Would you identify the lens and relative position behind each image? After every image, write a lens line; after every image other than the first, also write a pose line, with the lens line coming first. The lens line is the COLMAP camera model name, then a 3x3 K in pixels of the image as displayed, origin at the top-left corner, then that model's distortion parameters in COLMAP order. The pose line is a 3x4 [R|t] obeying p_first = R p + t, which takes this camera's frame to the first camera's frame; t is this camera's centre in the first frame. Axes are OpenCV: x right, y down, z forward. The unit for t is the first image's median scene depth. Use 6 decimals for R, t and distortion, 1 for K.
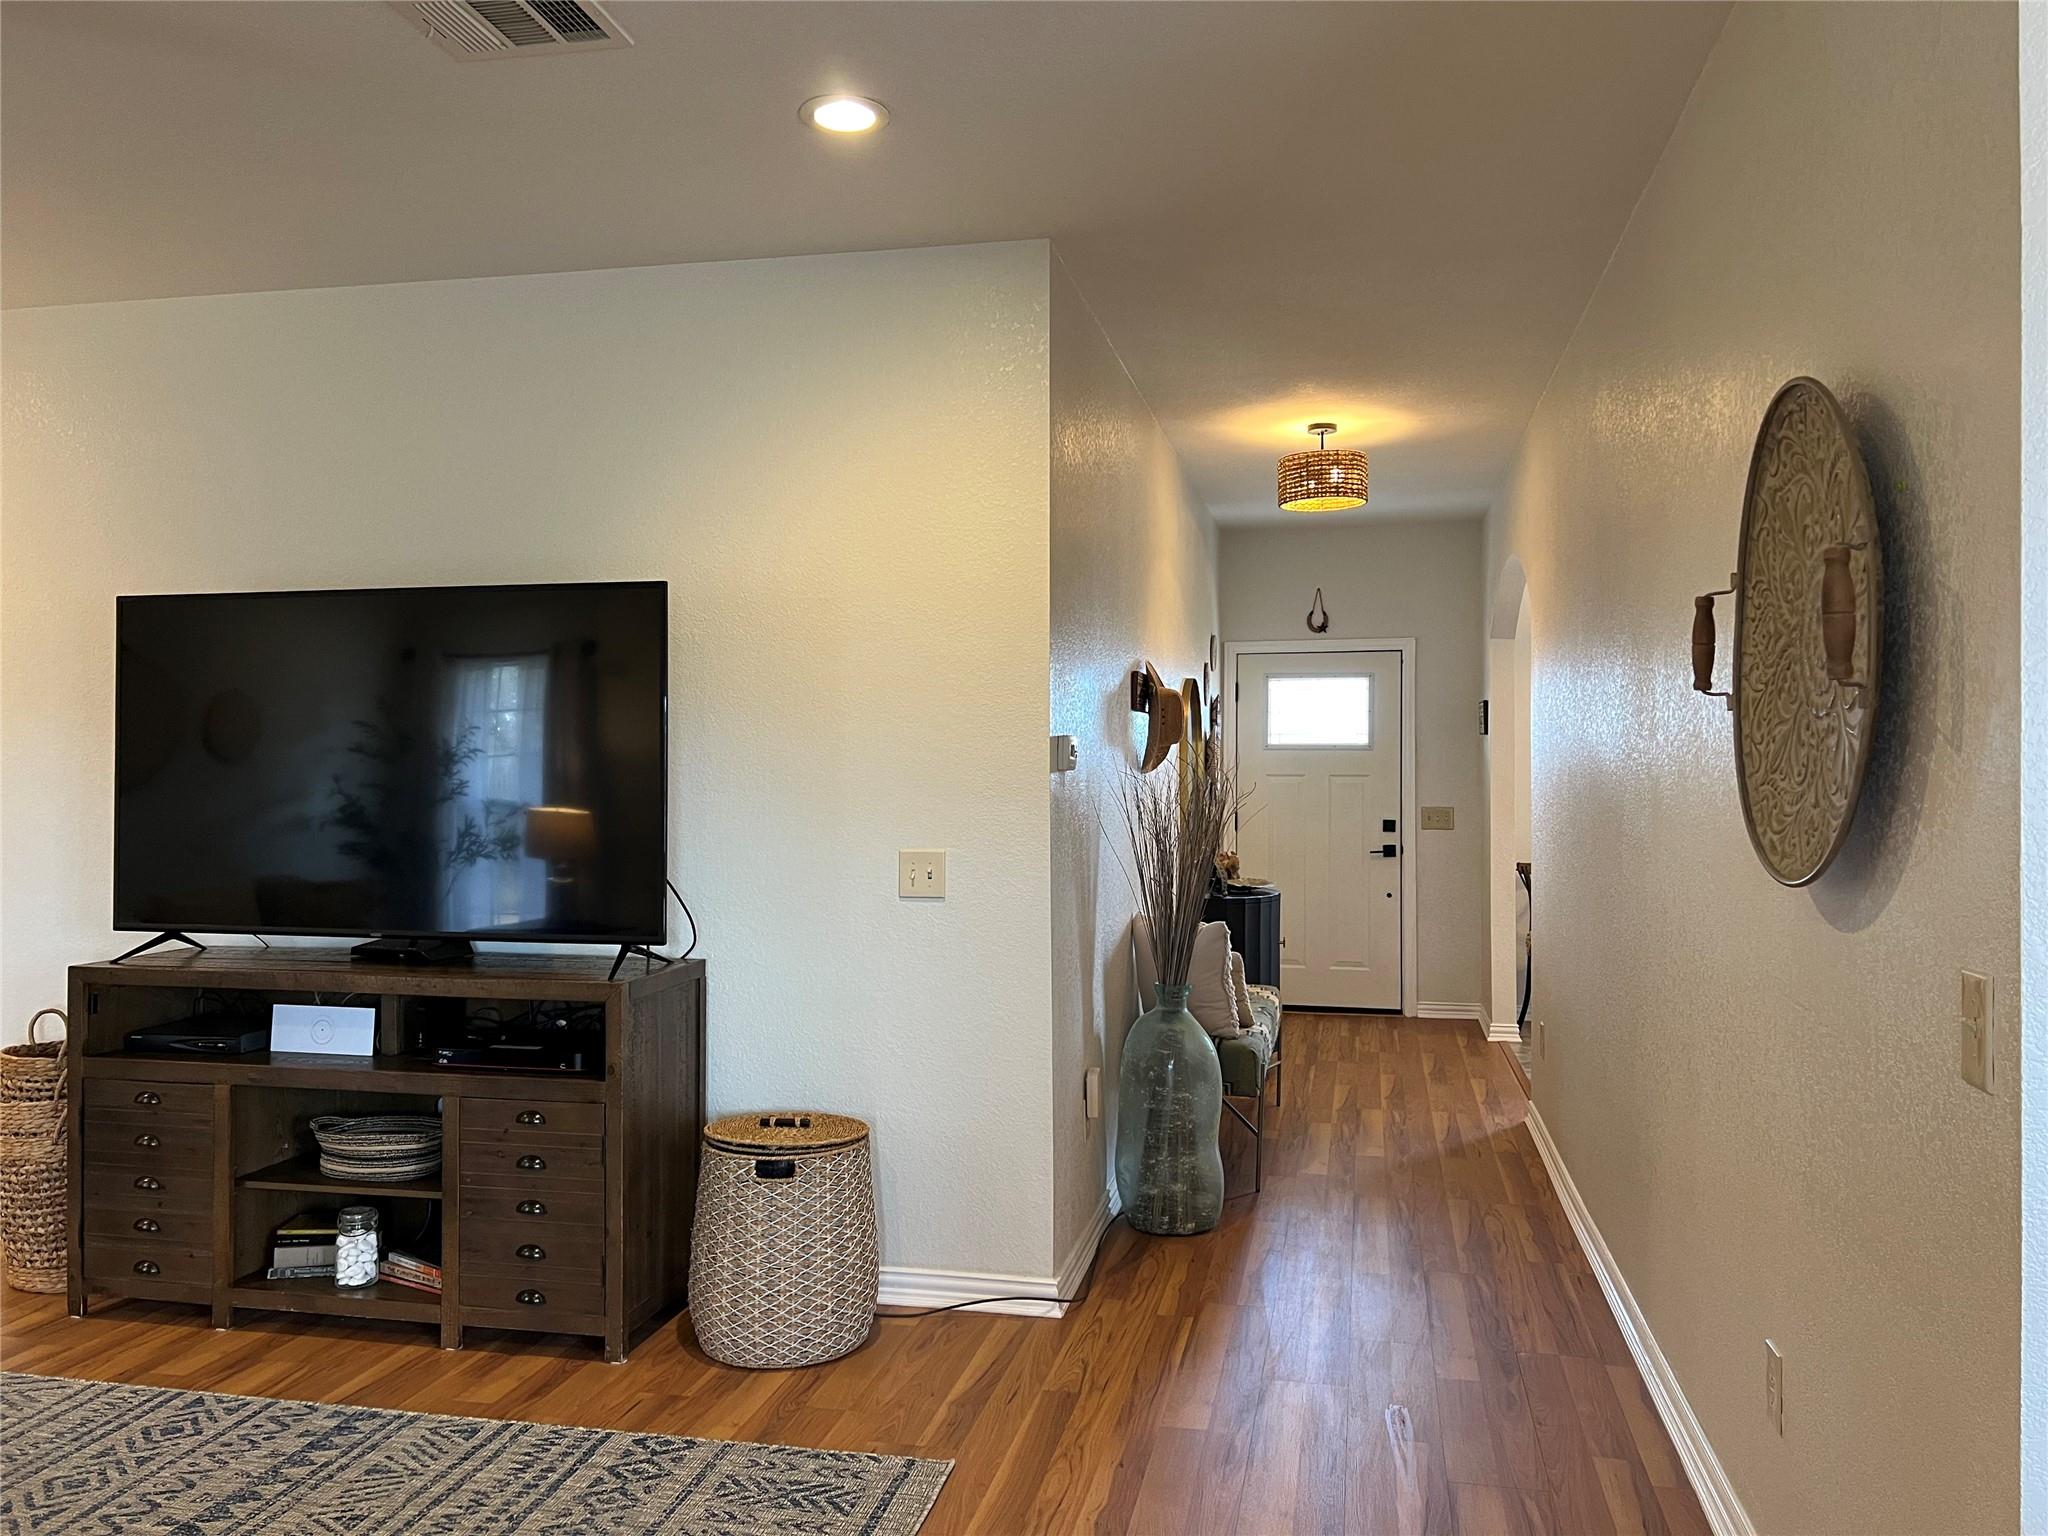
lens RADIAL K [[1541.0, 0, 1038.8], [0, 1541.0, 766.7], [0, 0, 1]] dist [0.030512, -0.035771]
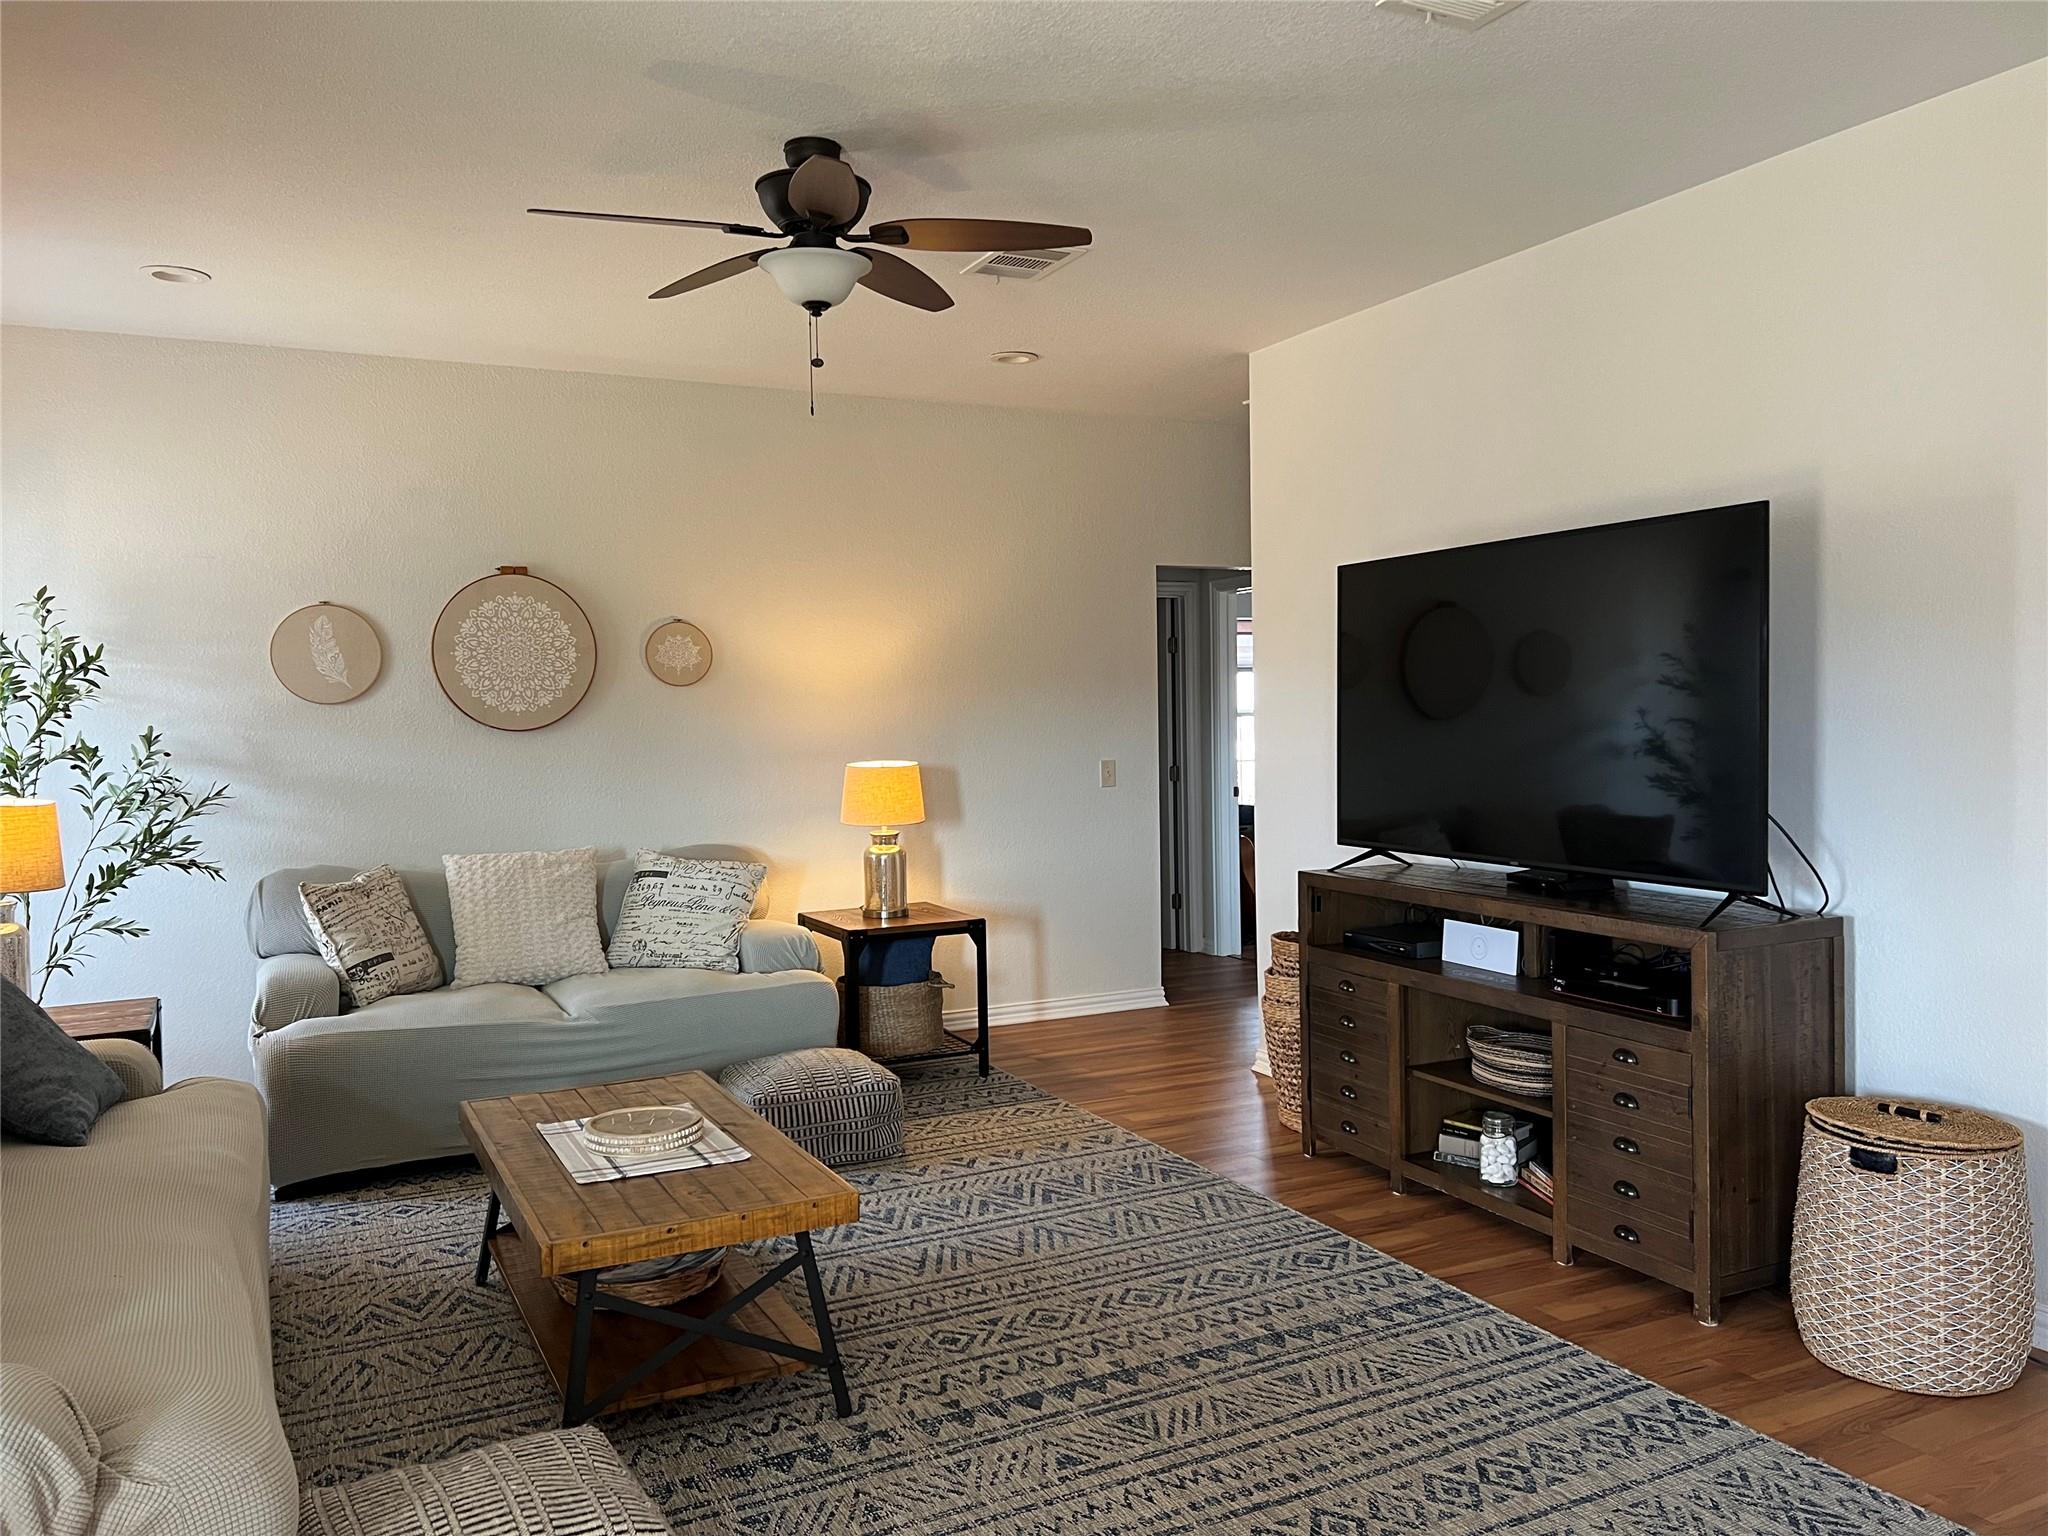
lens RADIAL K [[1541.0, 0, 1035.1], [0, 1541.0, 764.2], [0, 0, 1]] dist [0.030512, -0.035771]
pose [[0.617760, 0.017188, -0.786179, 0.219706], [0.017976, 0.999191, 0.035970, -0.004524], [0.786161, -0.036354, 0.616951, 0.090139]]
